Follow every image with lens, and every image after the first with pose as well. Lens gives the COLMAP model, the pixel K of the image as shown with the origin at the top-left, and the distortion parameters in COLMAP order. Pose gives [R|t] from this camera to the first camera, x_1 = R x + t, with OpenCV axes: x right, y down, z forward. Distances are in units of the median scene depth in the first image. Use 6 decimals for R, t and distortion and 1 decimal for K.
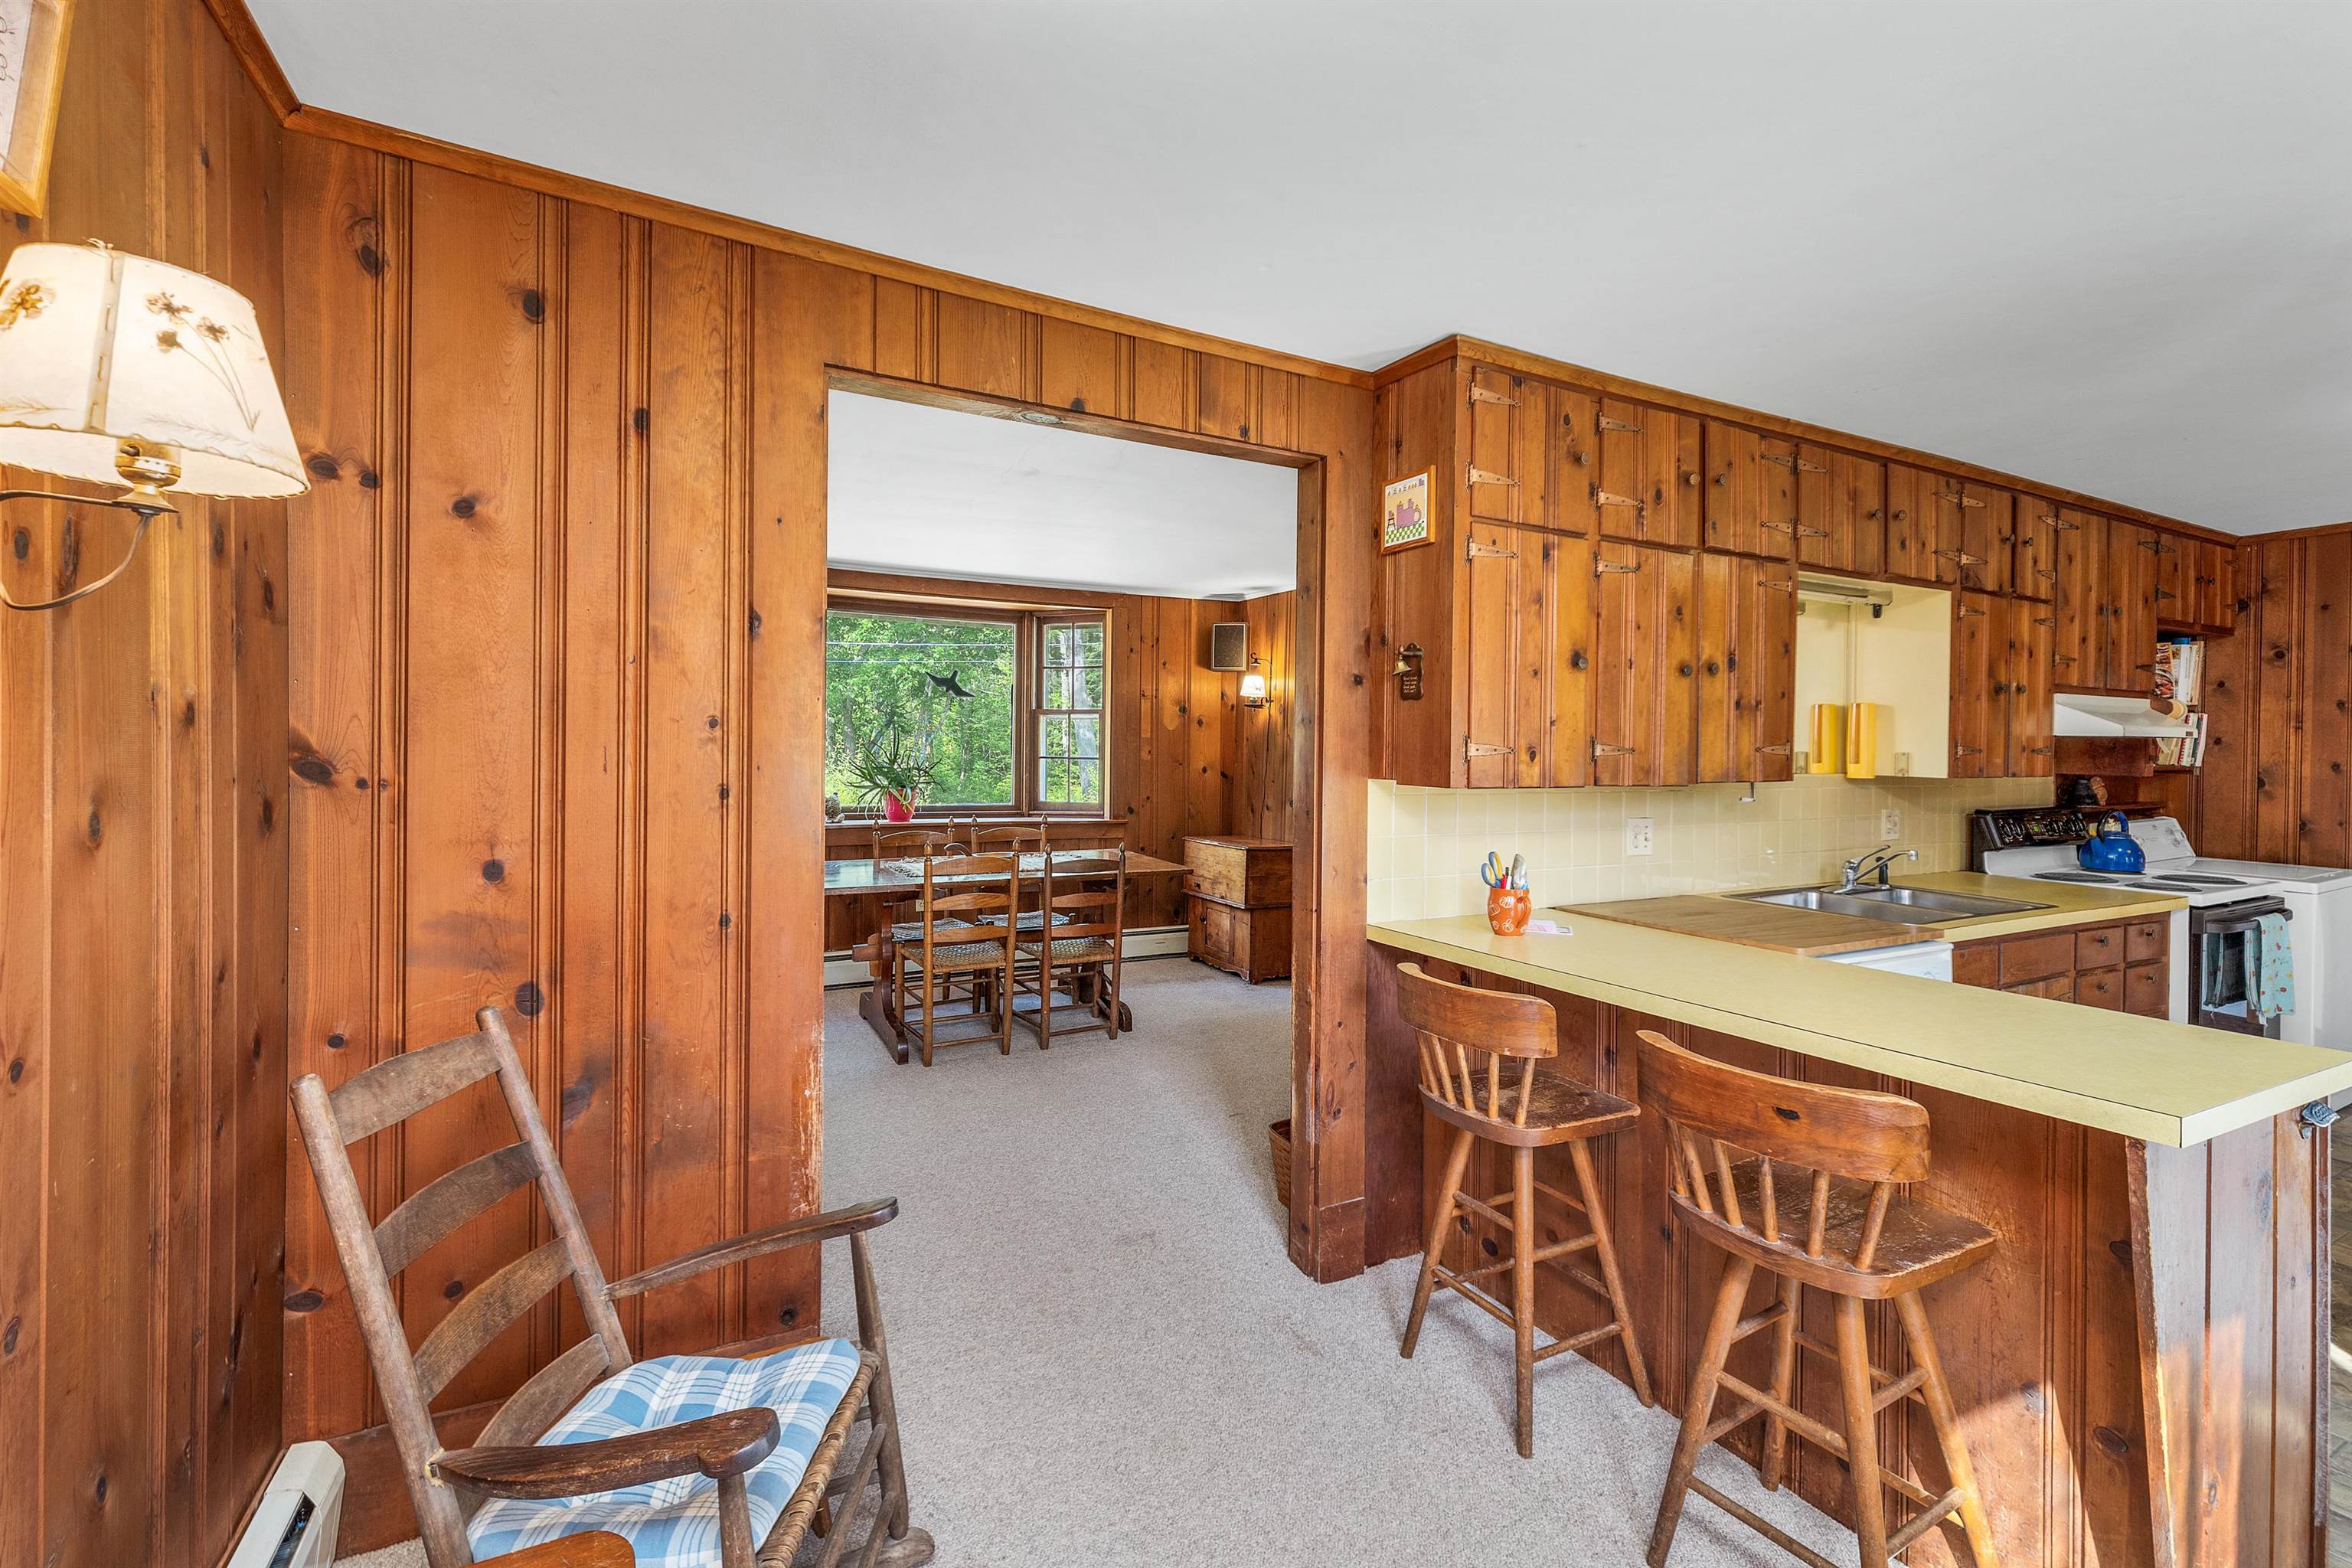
lens RADIAL K [[987.6, 0, 1152.8], [0, 987.6, 753.1], [0, 0, 1]] dist [0.004406, -0.001067]
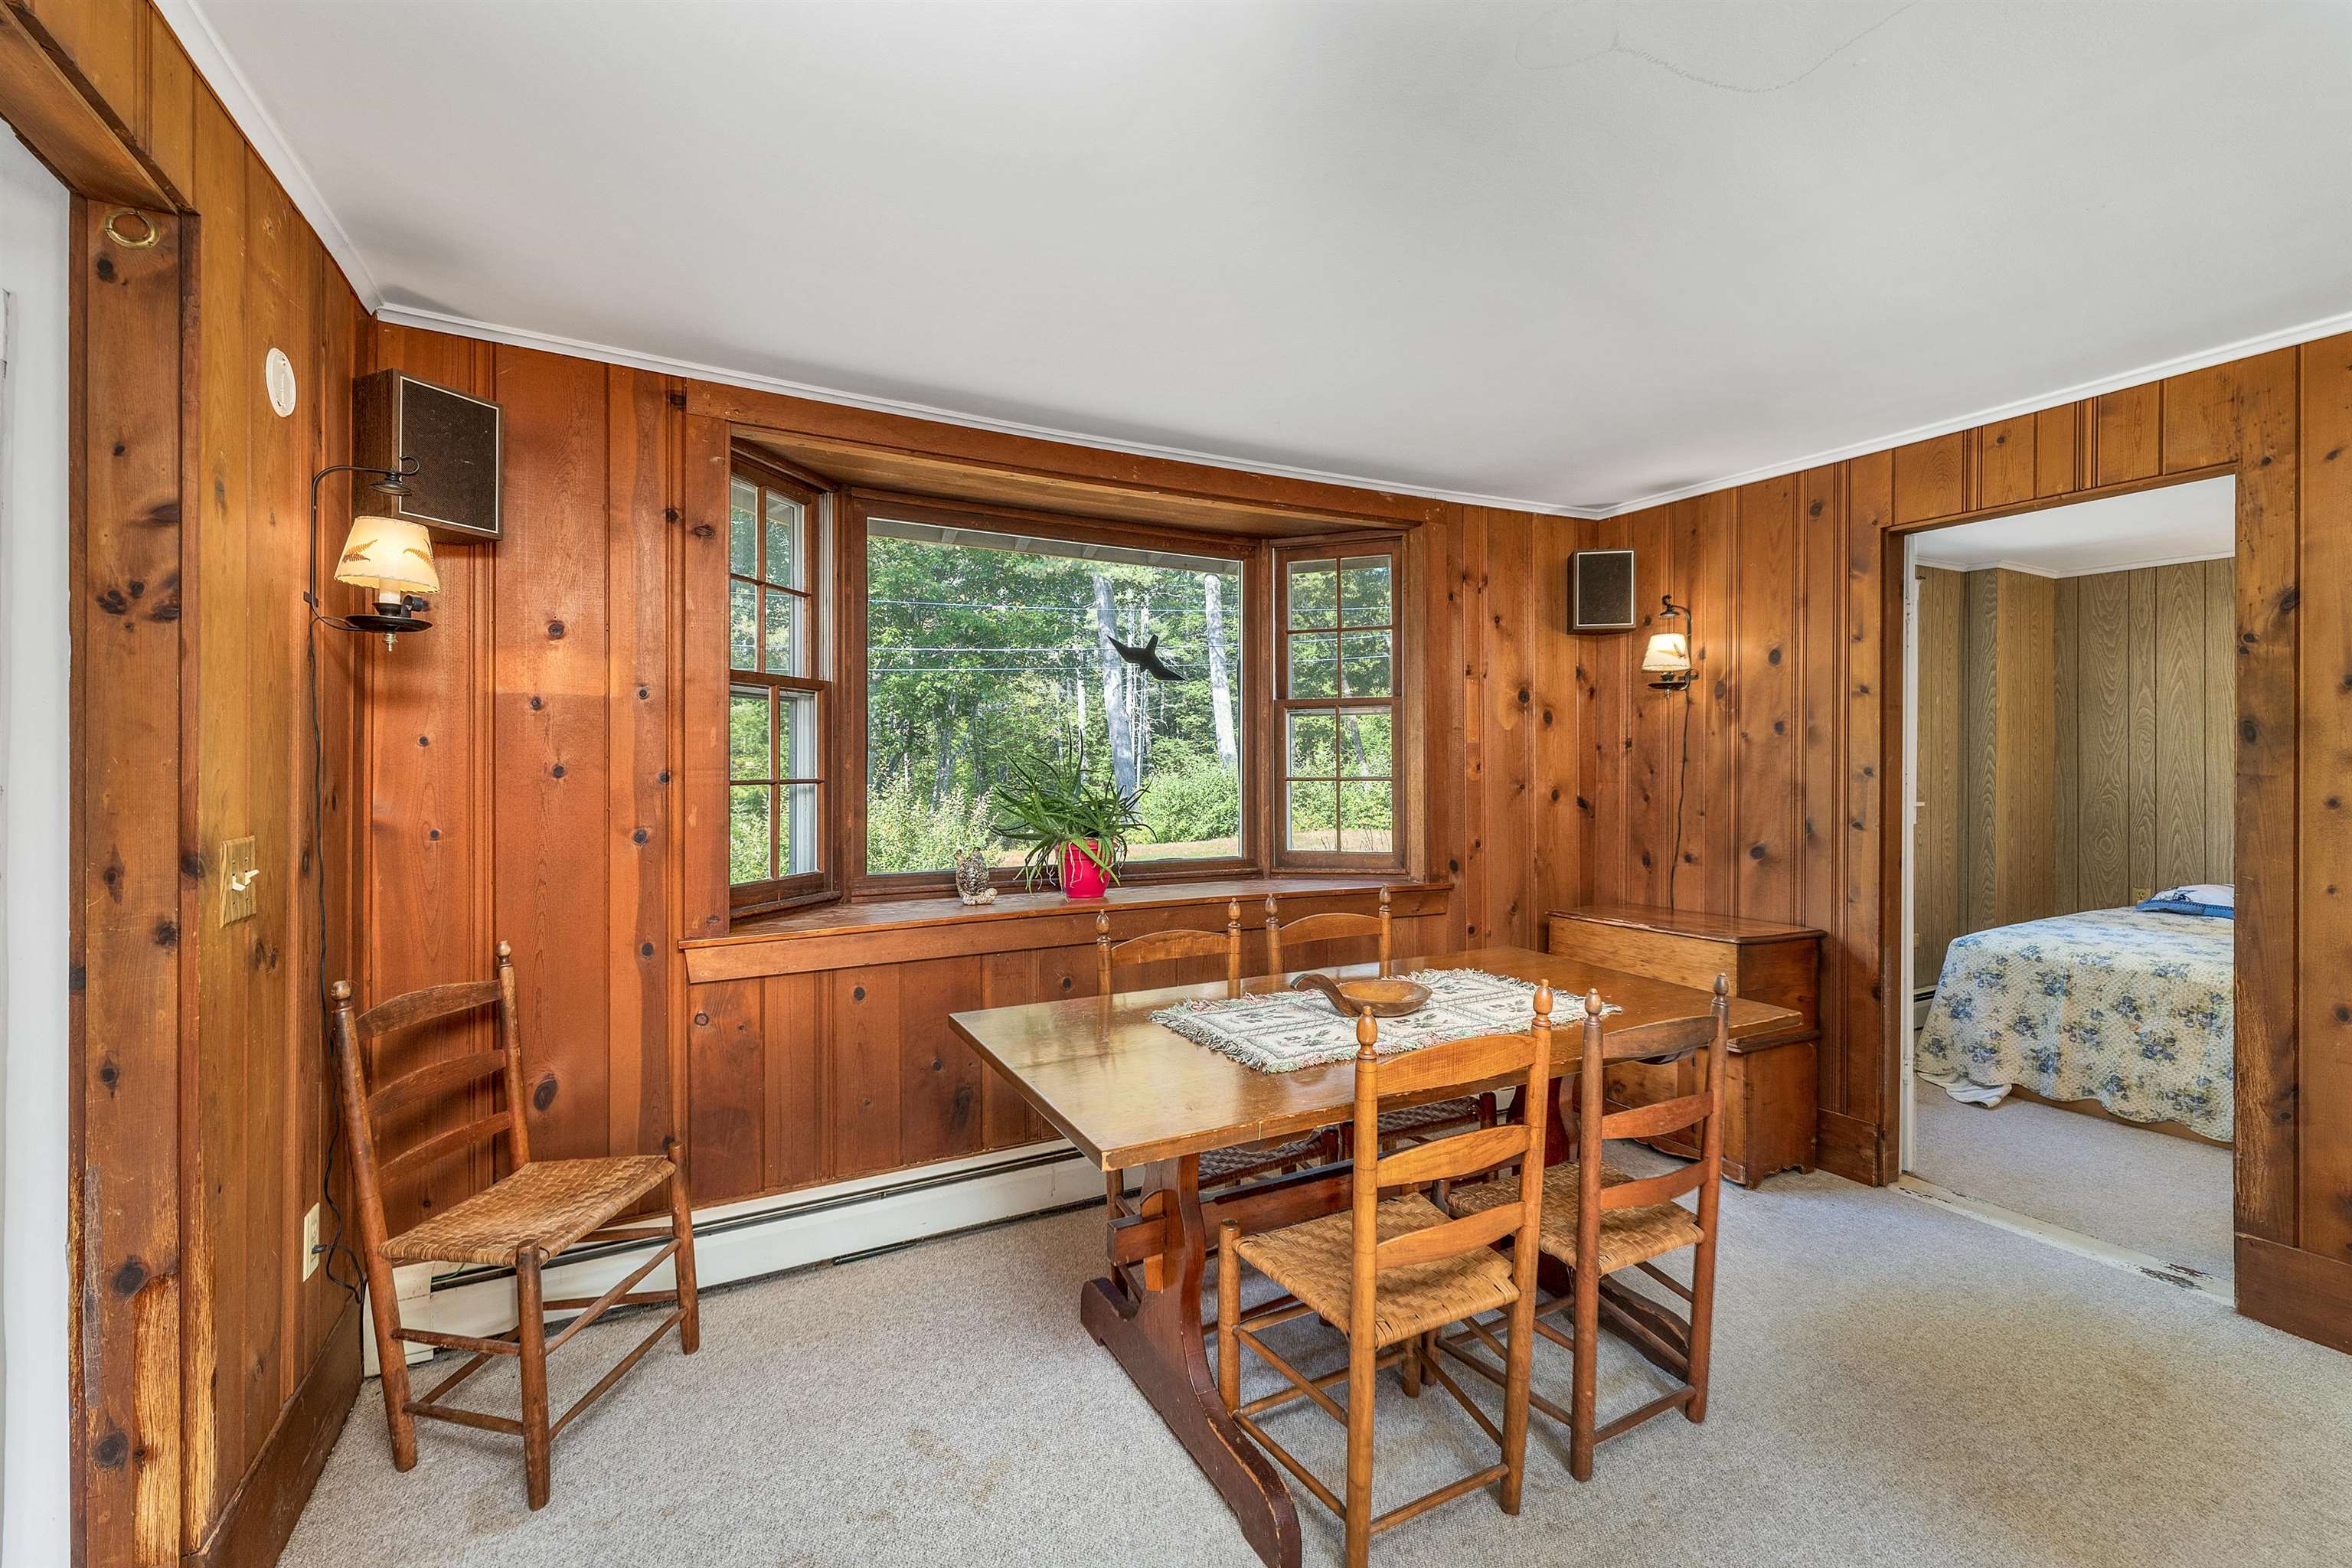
lens RADIAL K [[987.6, 0, 1170.0], [0, 987.6, 759.2], [0, 0, 1]] dist [0.004406, -0.001067]
pose [[0.999816, -0.016311, 0.010094, -0.233260], [0.016444, 0.999777, -0.013237, -0.001270], [-0.009876, 0.013401, 0.999861, 0.481176]]
